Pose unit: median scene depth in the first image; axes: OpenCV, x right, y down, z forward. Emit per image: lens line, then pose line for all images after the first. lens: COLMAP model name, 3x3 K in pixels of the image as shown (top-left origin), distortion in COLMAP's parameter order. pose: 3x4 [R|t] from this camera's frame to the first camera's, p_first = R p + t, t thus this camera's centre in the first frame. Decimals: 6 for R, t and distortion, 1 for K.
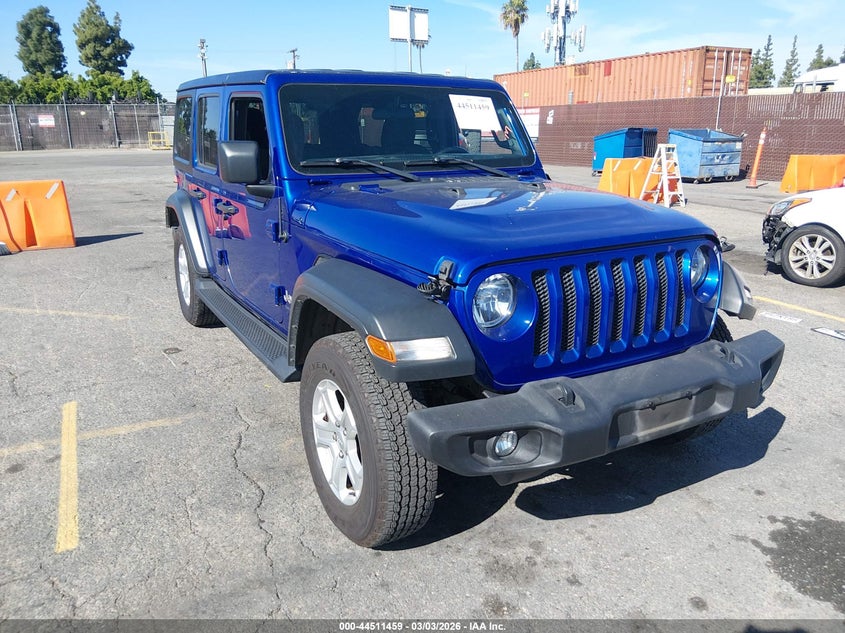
lens RADIAL K [[659.6, 0, 421.0], [0, 659.6, 311.1], [0, 0, 1]] dist [-0.004209, 0.000211]
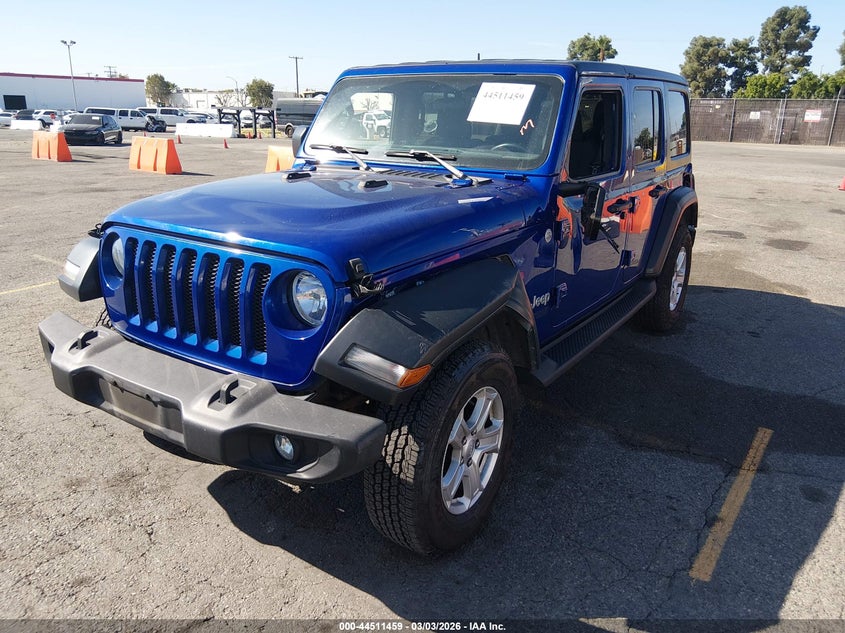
lens RADIAL K [[659.6, 0, 417.8], [0, 659.6, 318.1], [0, 0, 1]] dist [-0.004209, 0.000211]
pose [[0.458189, 0.278022, -0.844255, 0.670564], [-0.264024, 0.949524, 0.169399, -0.121842], [0.848737, 0.145287, 0.508466, 0.410223]]
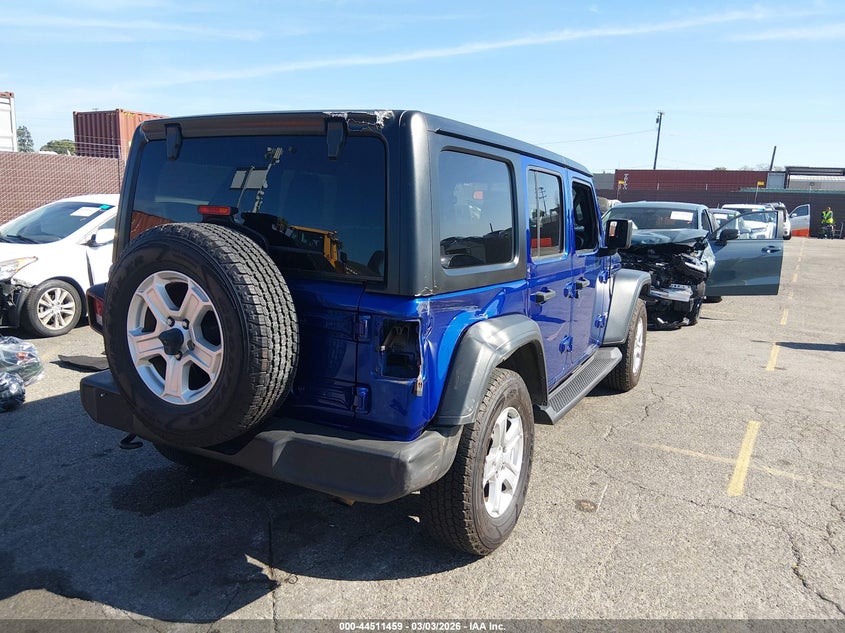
lens RADIAL K [[659.6, 0, 424.7], [0, 659.6, 311.7], [0, 0, 1]] dist [-0.004209, 0.000211]
pose [[-0.542549, -0.160174, 0.824612, -0.846054], [0.201581, 0.928144, 0.312913, -0.404508], [-0.815479, 0.335996, -0.471276, 1.411011]]
